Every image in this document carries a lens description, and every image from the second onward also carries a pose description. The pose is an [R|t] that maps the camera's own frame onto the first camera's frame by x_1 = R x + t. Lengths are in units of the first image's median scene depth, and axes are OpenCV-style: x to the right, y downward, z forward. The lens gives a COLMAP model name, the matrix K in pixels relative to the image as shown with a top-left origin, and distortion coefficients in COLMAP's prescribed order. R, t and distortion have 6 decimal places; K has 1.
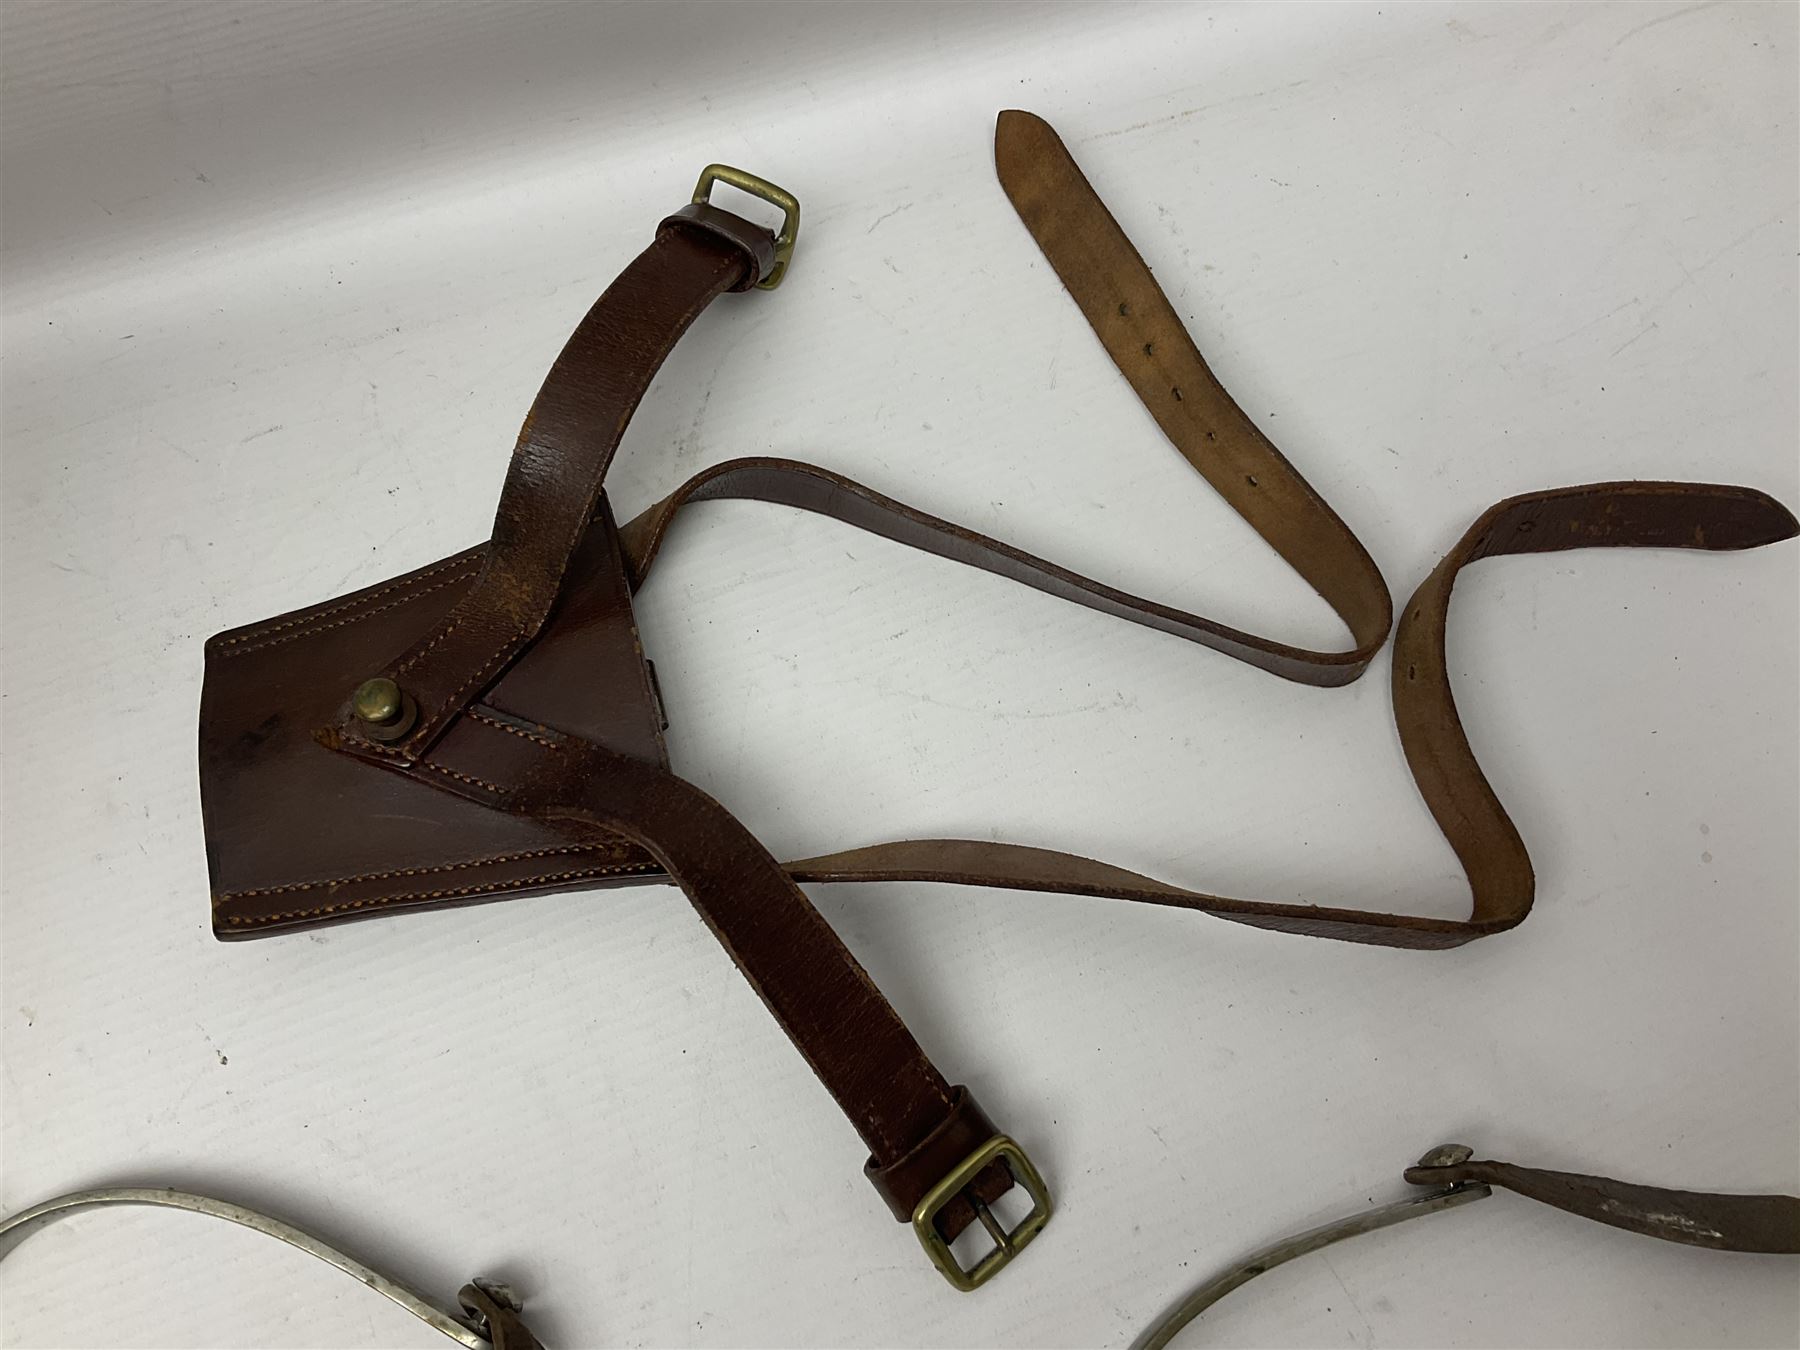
lens RADIAL K [[1698.5, 0, 900.0], [0, 1698.5, 675.0], [0, 0, 1]] dist [0.118684, -0.175991]
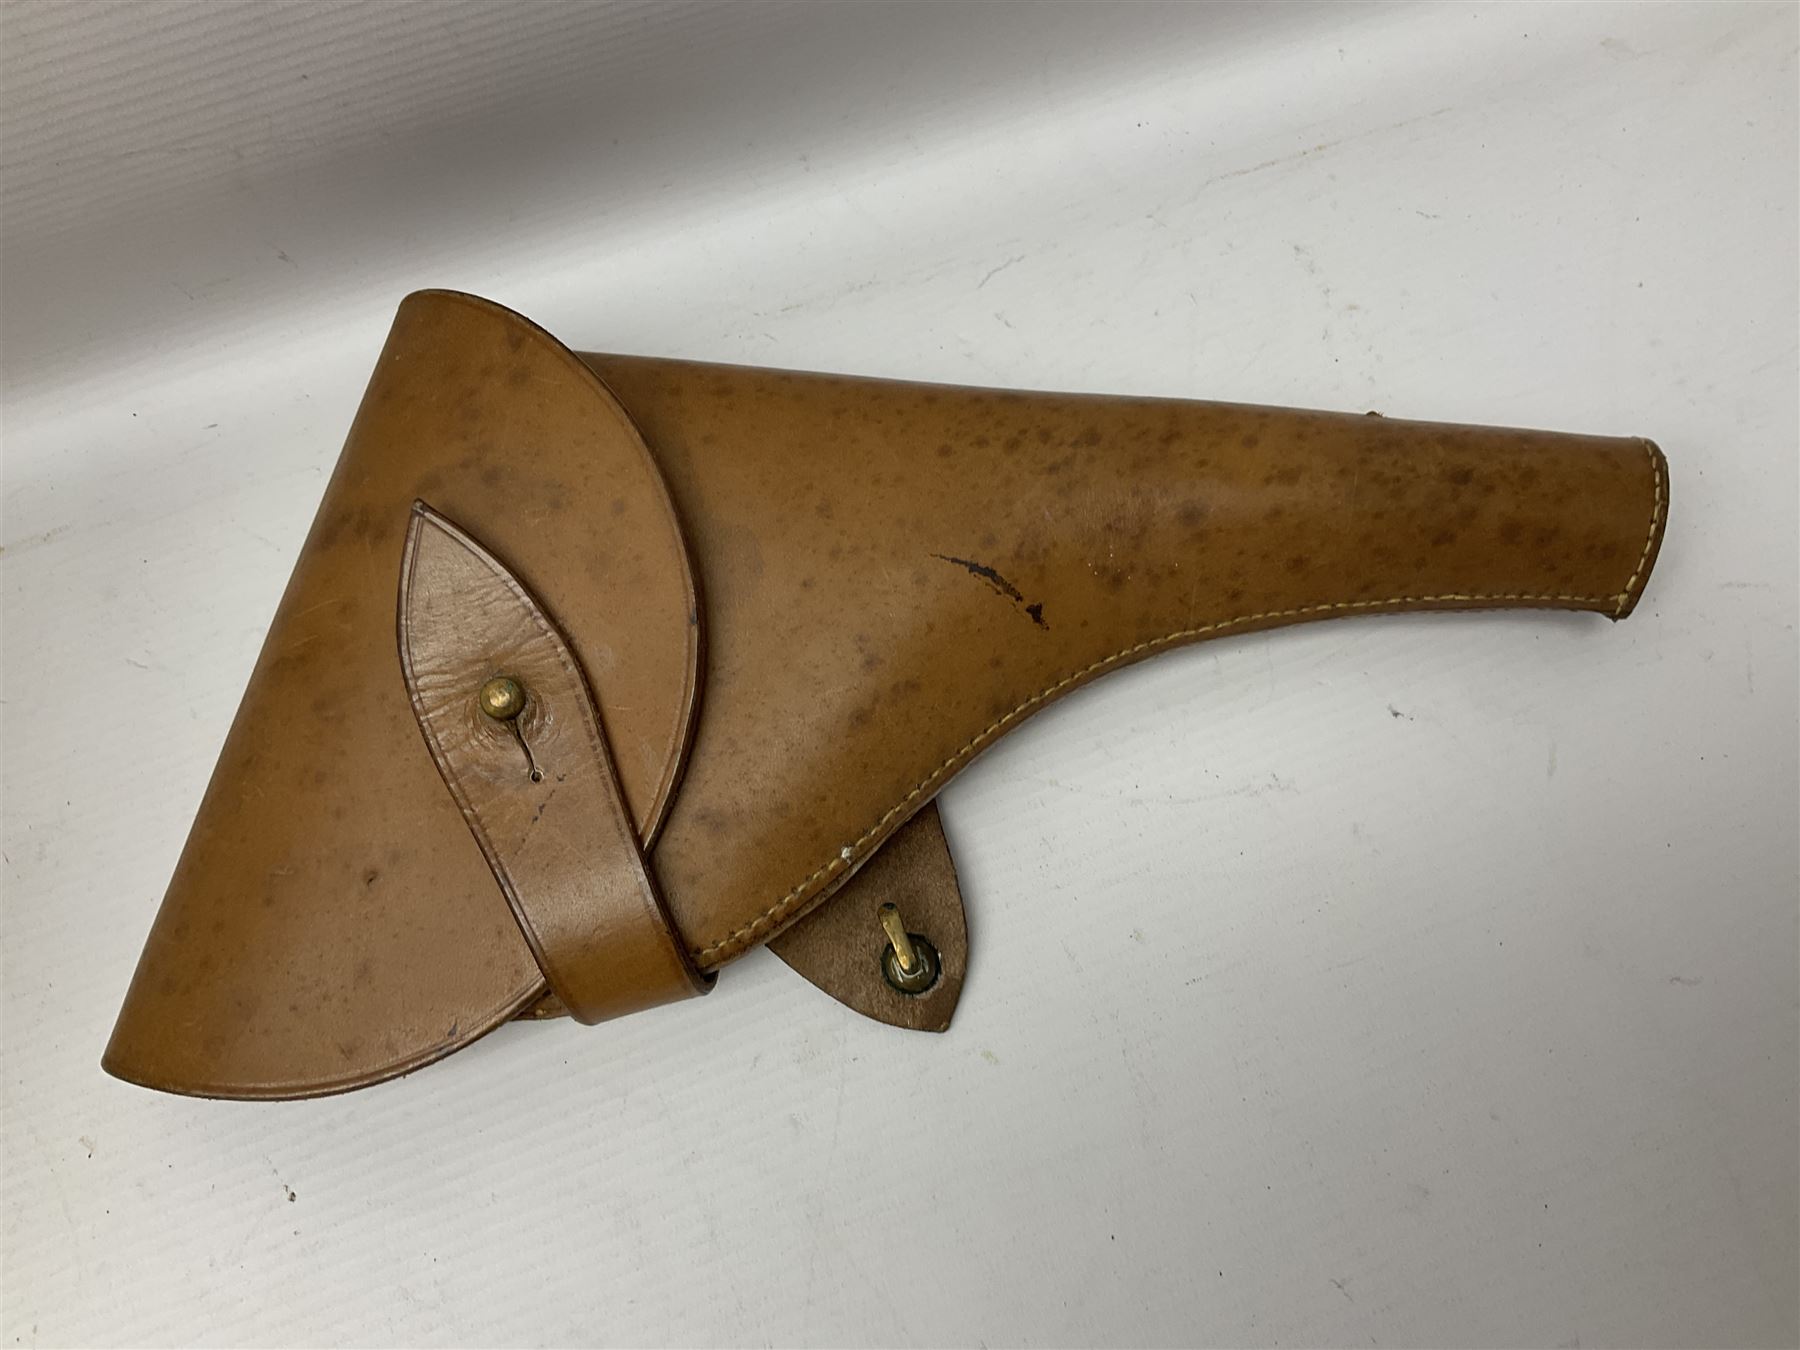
lens RADIAL K [[1651.6, 0, 900.0], [0, 1651.6, 675.0], [0, 0, 1]] dist [0.106302, -0.253868]
pose [[0.997520, -0.023105, -0.066489, -0.006727], [0.019068, 0.997973, -0.060721, 0.007858], [0.067758, 0.059302, 0.995938, 0.123598]]
